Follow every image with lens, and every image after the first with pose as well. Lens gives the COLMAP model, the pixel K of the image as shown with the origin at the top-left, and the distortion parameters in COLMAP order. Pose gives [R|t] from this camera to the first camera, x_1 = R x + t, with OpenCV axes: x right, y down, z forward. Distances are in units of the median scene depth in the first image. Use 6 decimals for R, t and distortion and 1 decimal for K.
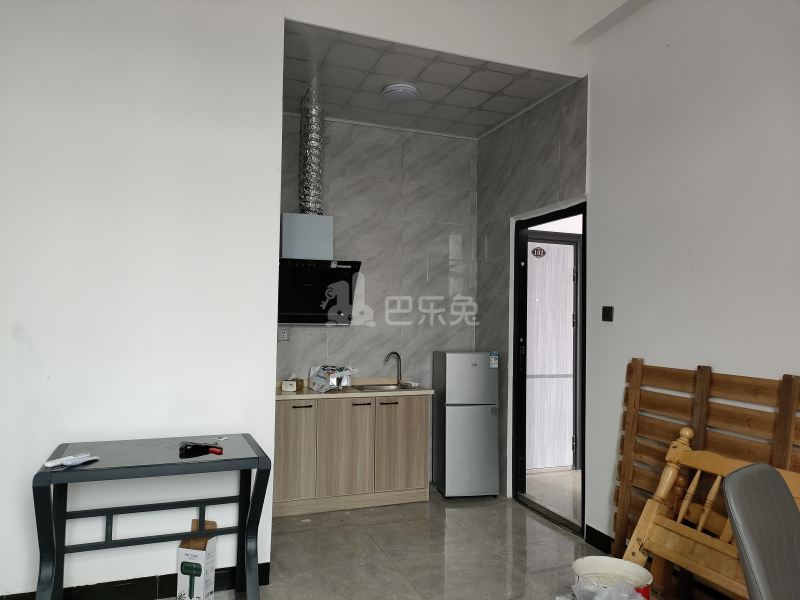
lens RADIAL K [[583.5, 0, 397.9], [0, 583.5, 303.5], [0, 0, 1]] dist [0.079067, -0.091751]
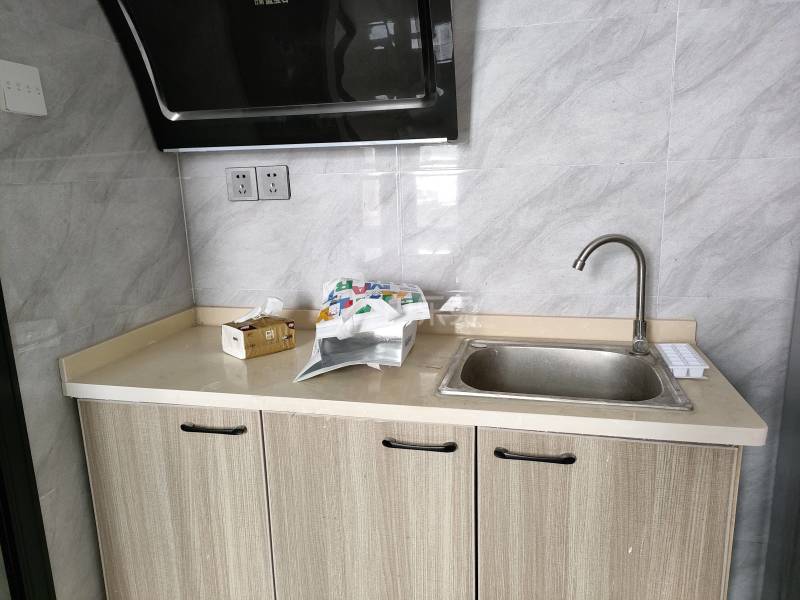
lens RADIAL K [[583.5, 0, 397.9], [0, 583.5, 303.5], [0, 0, 1]] dist [0.079067, -0.091751]
pose [[0.828047, 0.091512, -0.553140, 0.066197], [0.057770, 0.967412, 0.246531, 0.043139], [0.557675, -0.236094, 0.795776, 0.767153]]
